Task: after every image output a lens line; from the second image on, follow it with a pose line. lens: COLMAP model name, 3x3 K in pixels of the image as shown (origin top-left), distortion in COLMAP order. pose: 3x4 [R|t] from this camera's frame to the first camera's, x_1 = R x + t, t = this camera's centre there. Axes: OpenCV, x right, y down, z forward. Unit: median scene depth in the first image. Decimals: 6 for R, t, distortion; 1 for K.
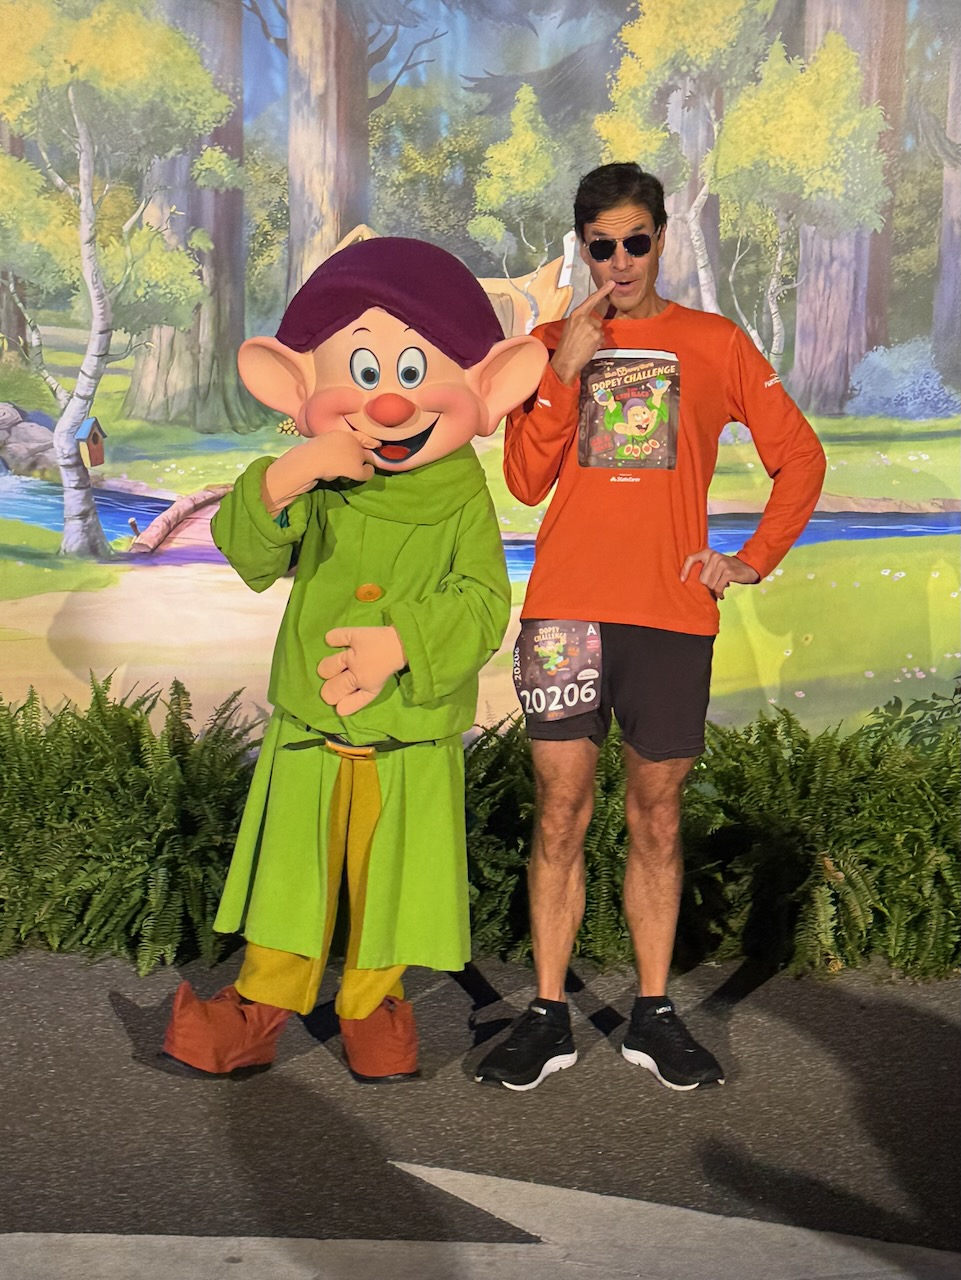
lens RADIAL K [[2700.1, 0, 487.8], [0, 2700.1, 641.1], [0, 0, 1]] dist [-0.015590, 0.000000]
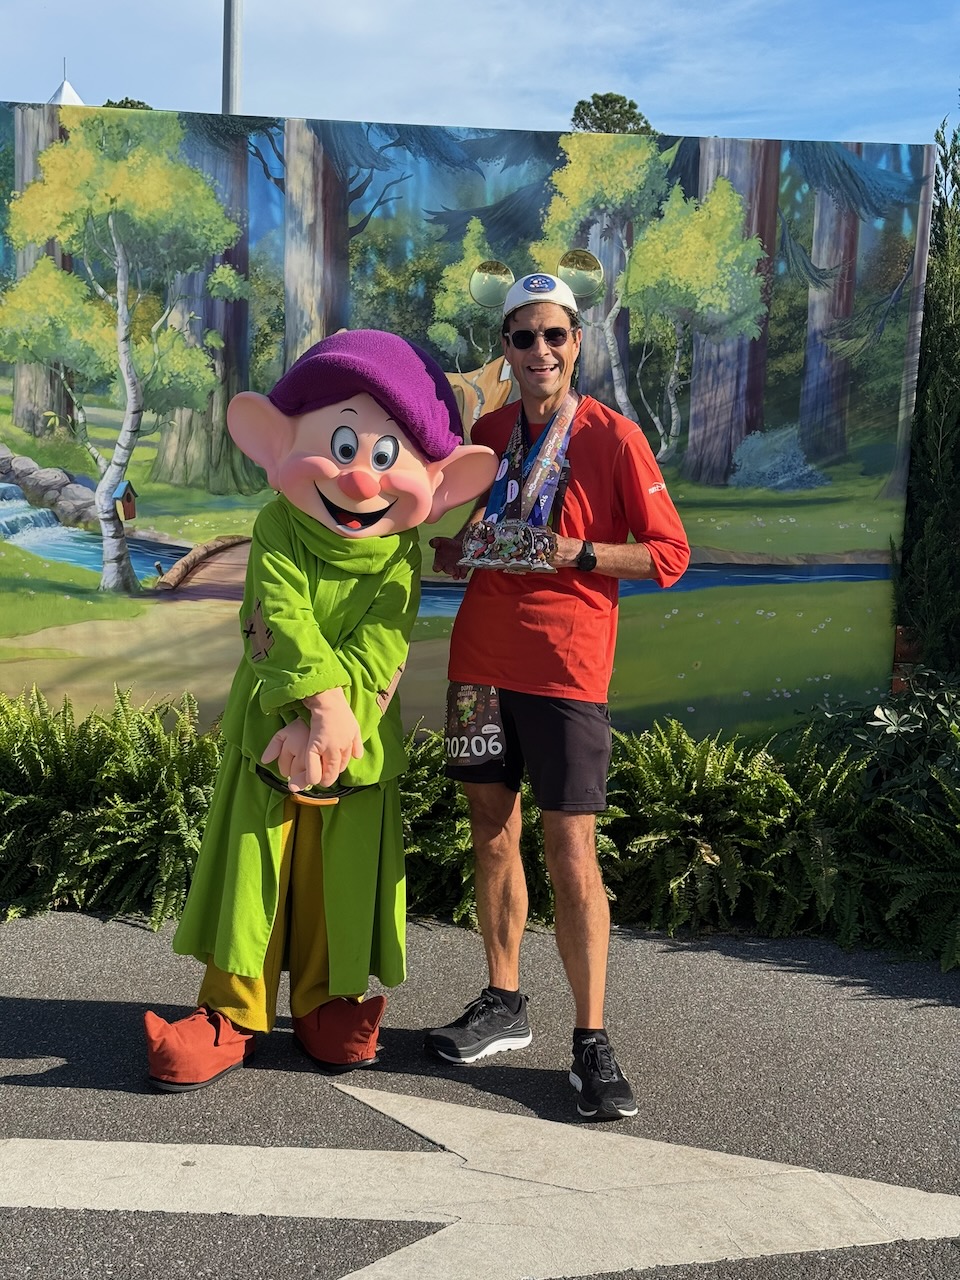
lens RADIAL K [[2700.1, 0, 474.9], [0, 2700.1, 641.0], [0, 0, 1]] dist [-0.015590, 0.000000]
pose [[0.999424, 0.009970, 0.032429, -0.024698], [-0.009240, 0.999702, -0.022586, 0.017302], [-0.032645, 0.022273, 0.999219, -0.243097]]
